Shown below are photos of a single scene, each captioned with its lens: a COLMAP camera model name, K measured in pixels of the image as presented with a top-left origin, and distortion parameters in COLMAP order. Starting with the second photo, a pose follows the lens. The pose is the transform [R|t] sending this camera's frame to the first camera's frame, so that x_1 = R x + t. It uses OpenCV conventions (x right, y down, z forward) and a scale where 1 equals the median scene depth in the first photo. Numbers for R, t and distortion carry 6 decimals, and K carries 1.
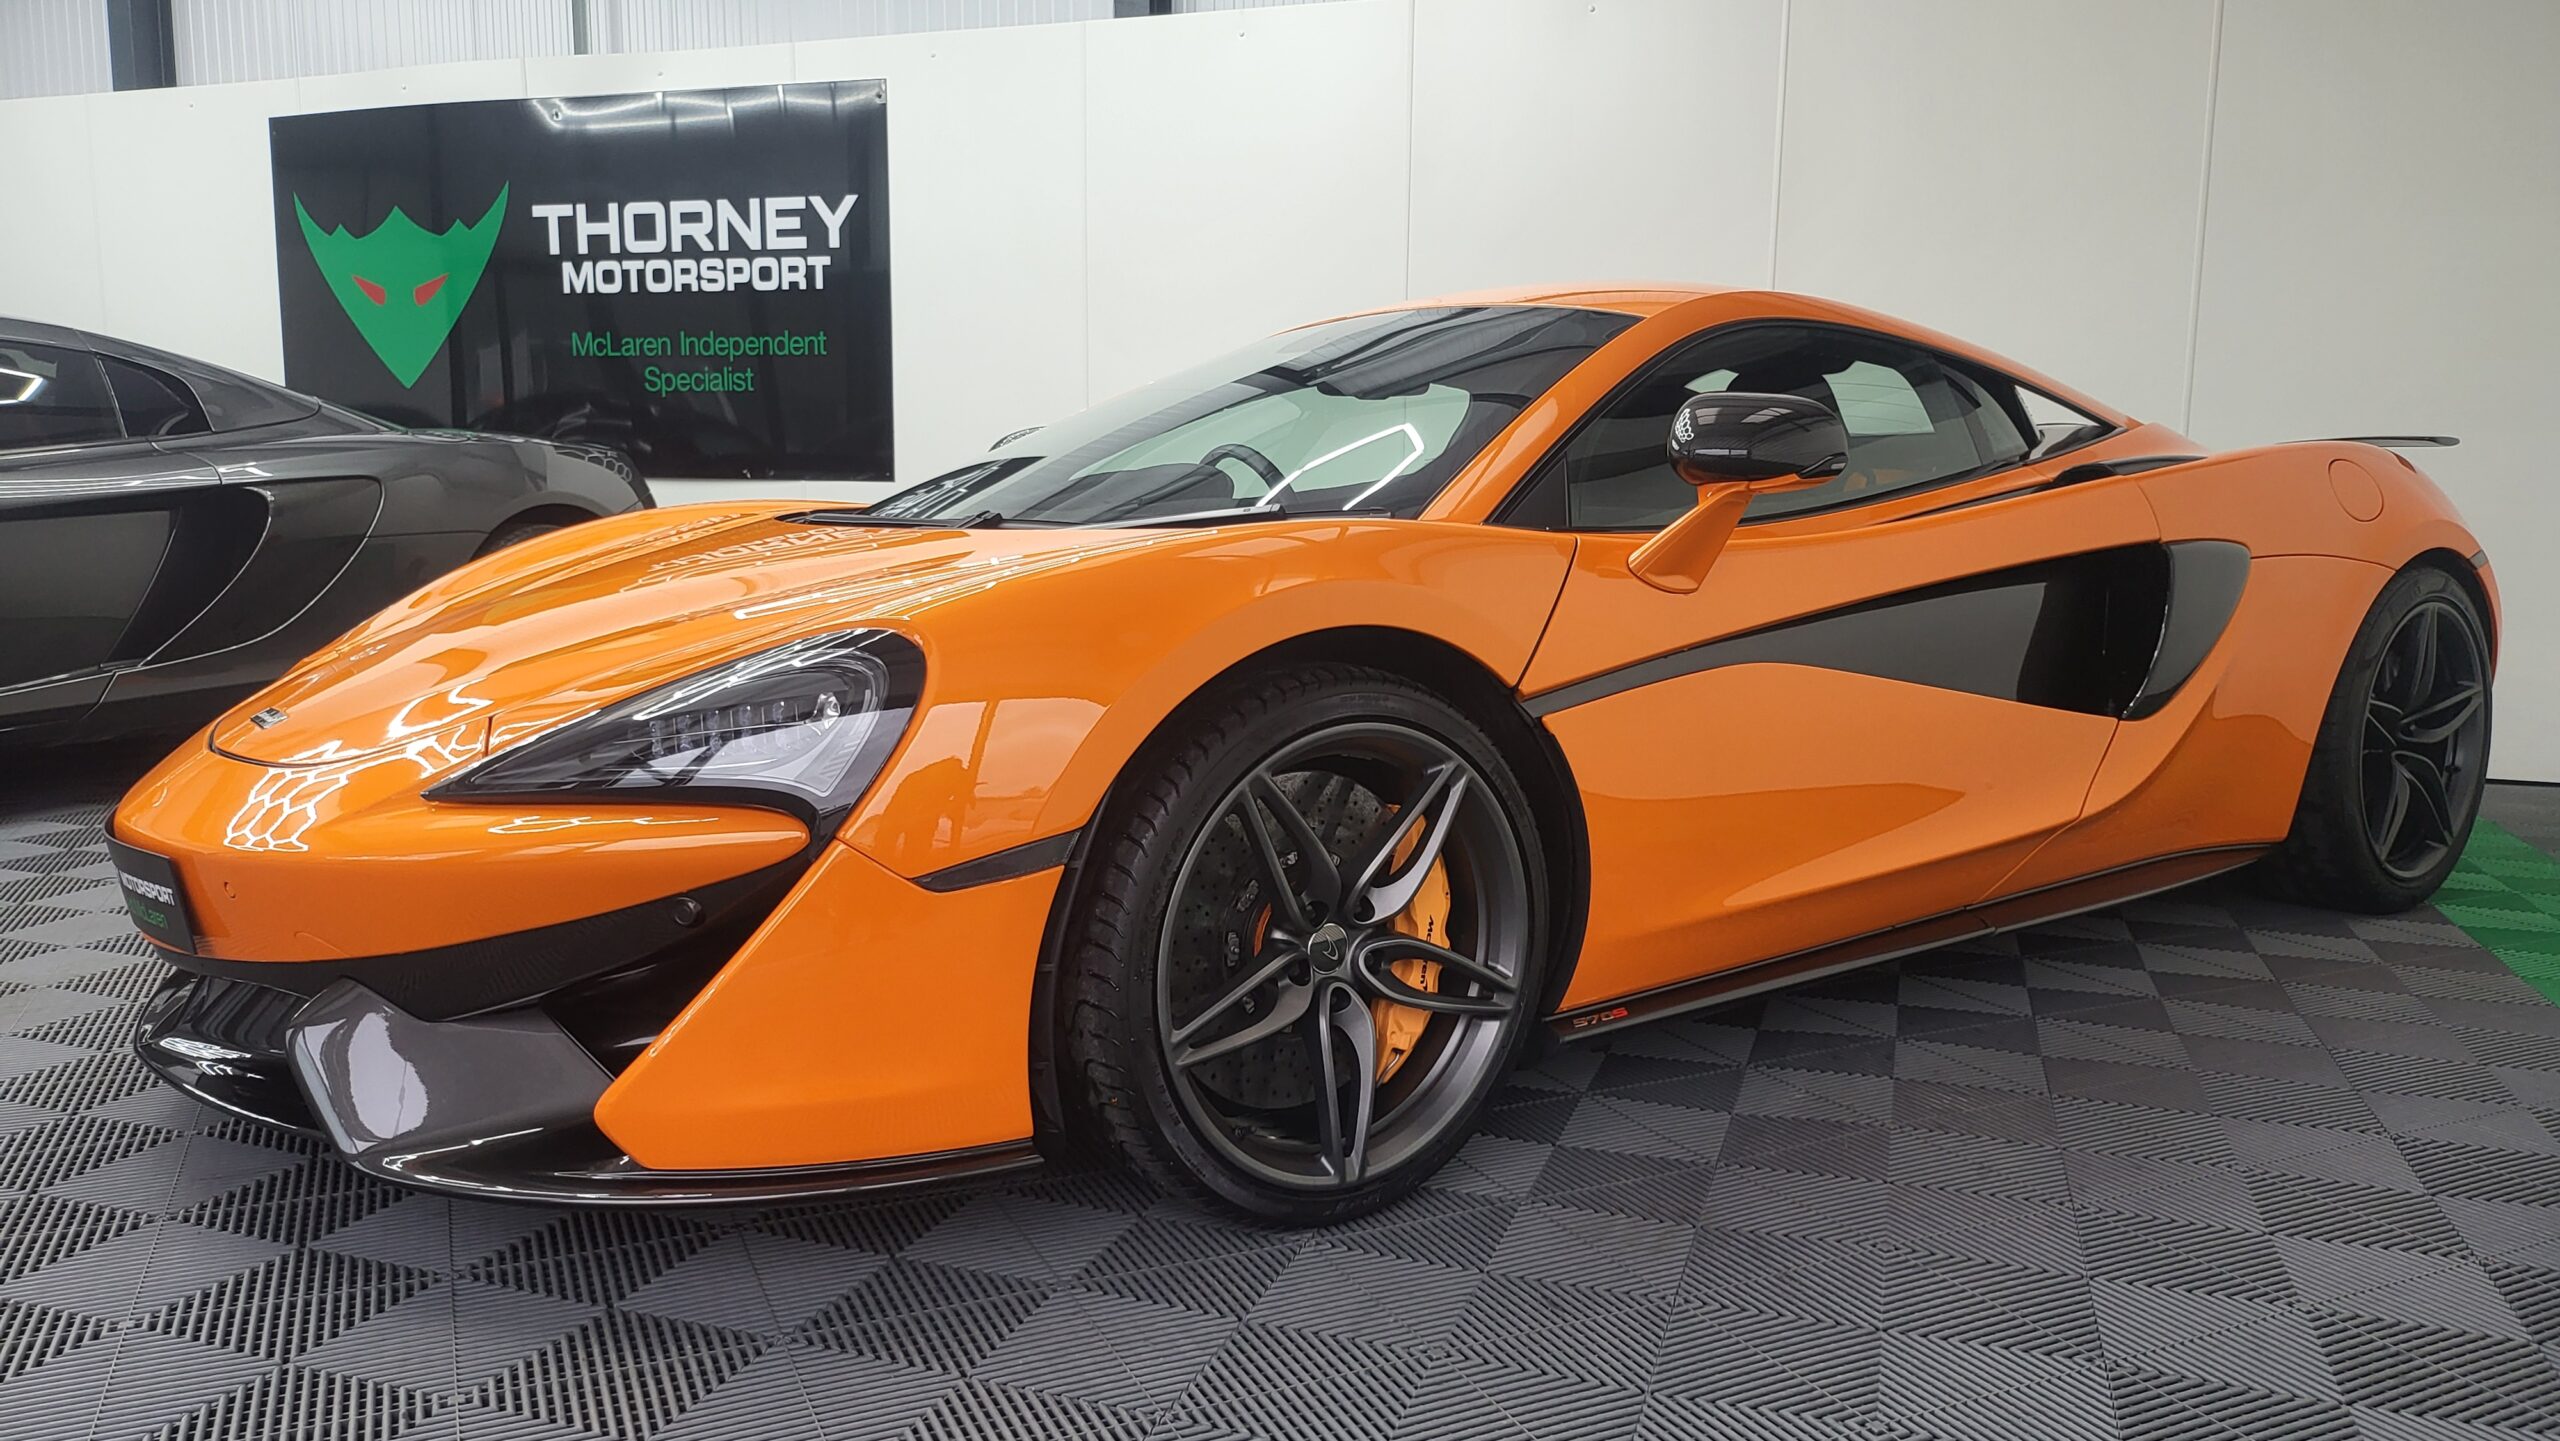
lens RADIAL K [[1794.9, 0, 1285.6], [0, 1794.9, 728.3], [0, 0, 1]] dist [0.053210, -0.052632]
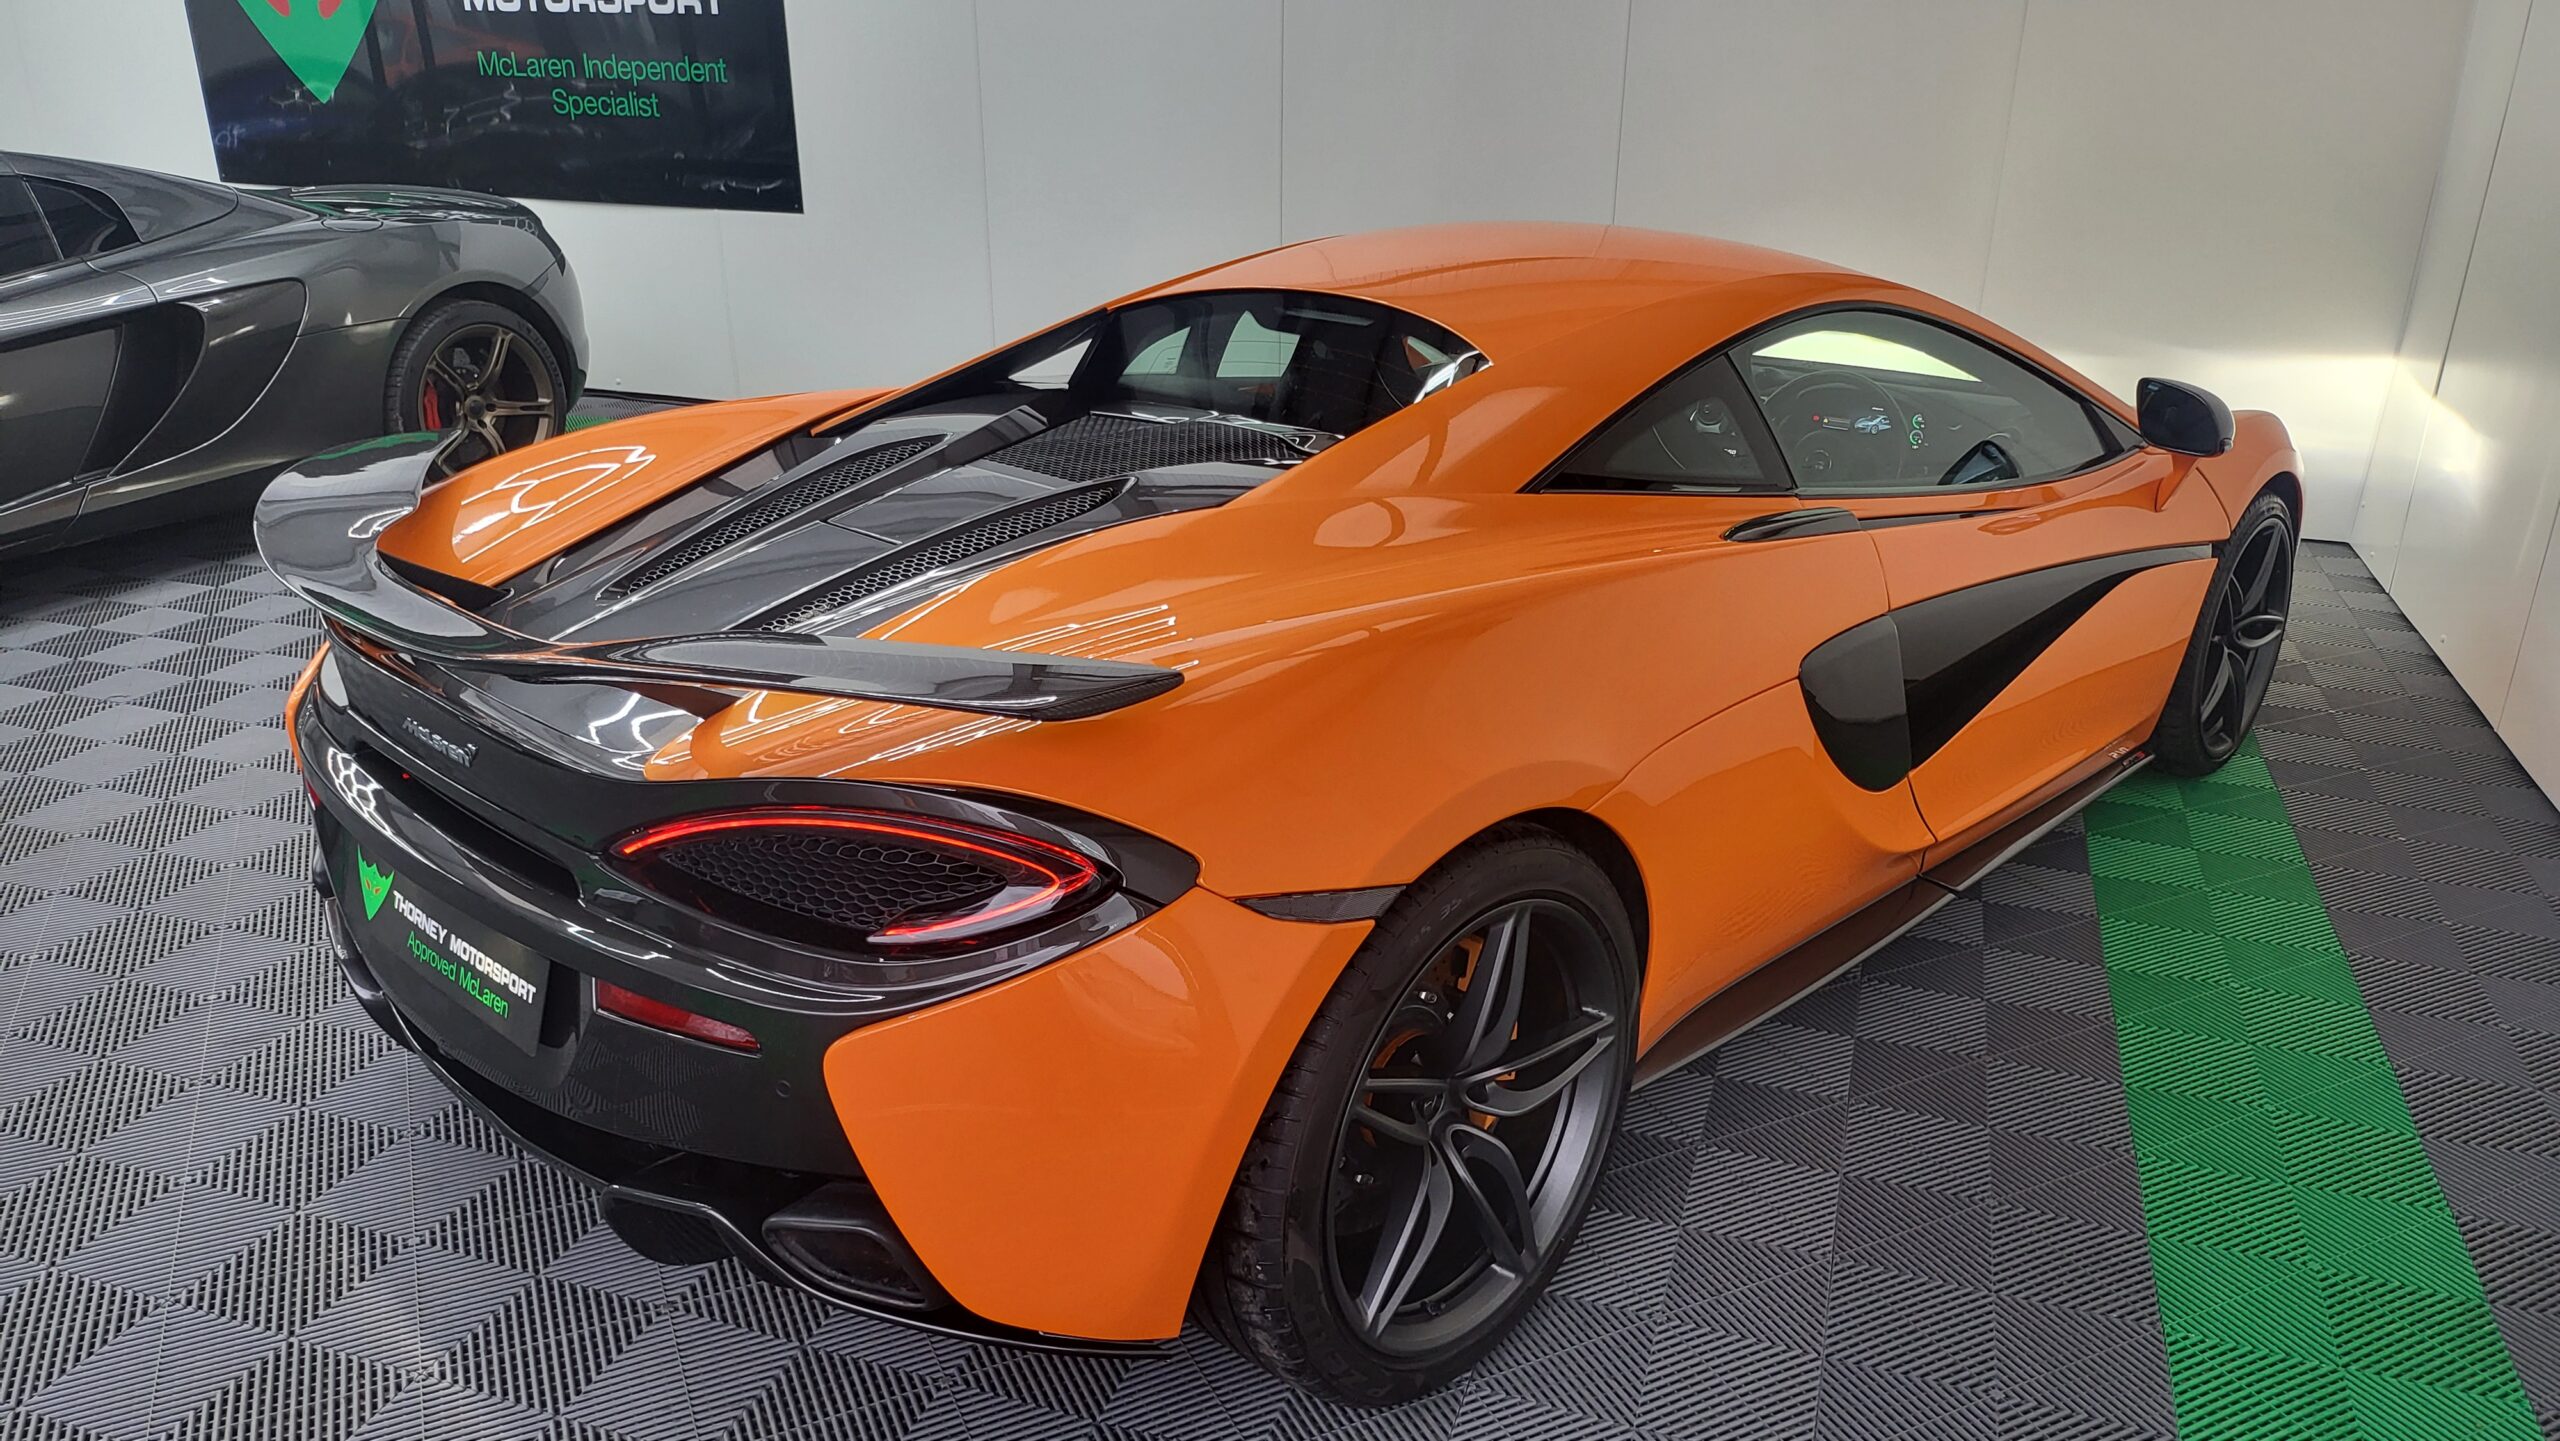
lens RADIAL K [[1794.9, 0, 1289.3], [0, 1794.9, 718.1], [0, 0, 1]] dist [0.053210, -0.052632]
pose [[0.999984, -0.005171, 0.002454, 0.073132], [0.004471, 0.973422, 0.228974, -0.112948], [-0.003573, -0.228960, 0.973429, -0.099600]]
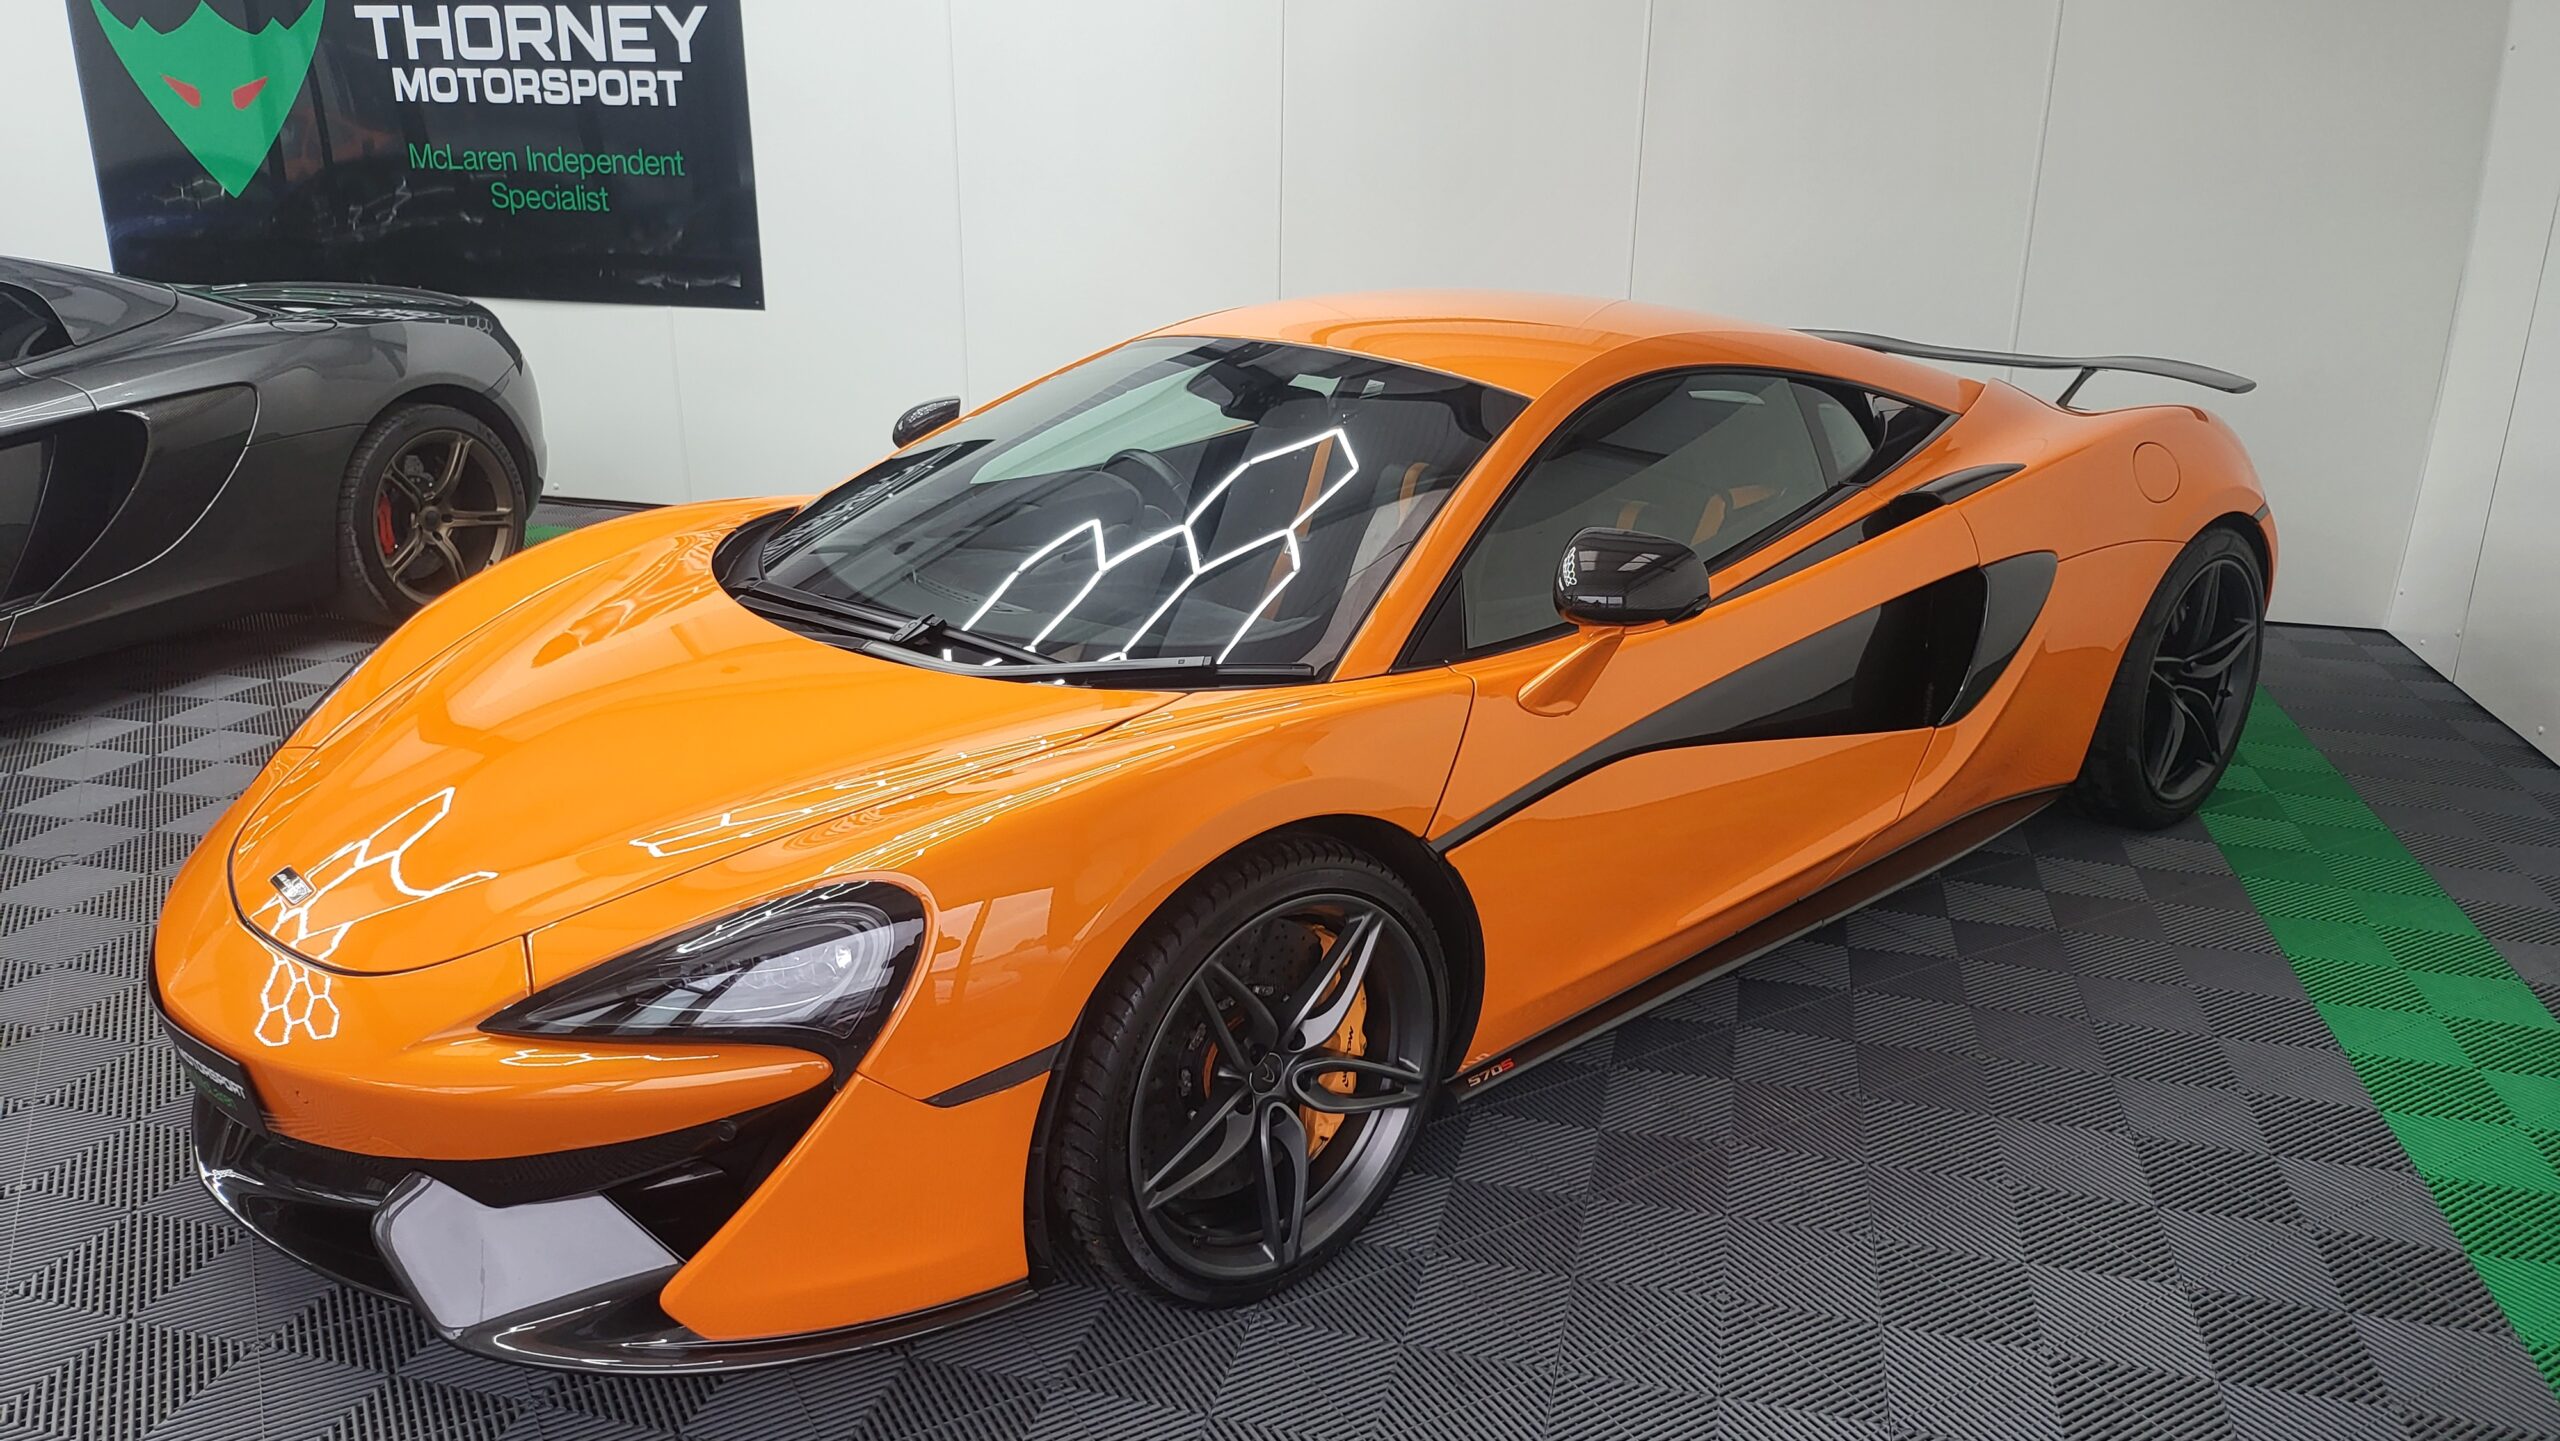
lens RADIAL K [[1794.9, 0, 1282.1], [0, 1794.9, 694.2], [0, 0, 1]] dist [0.053210, -0.052632]
pose [[0.996801, -0.025403, 0.075780, -0.017665], [0.012175, 0.985342, 0.170155, -0.116896], [-0.078991, -0.168688, 0.982499, -0.040064]]
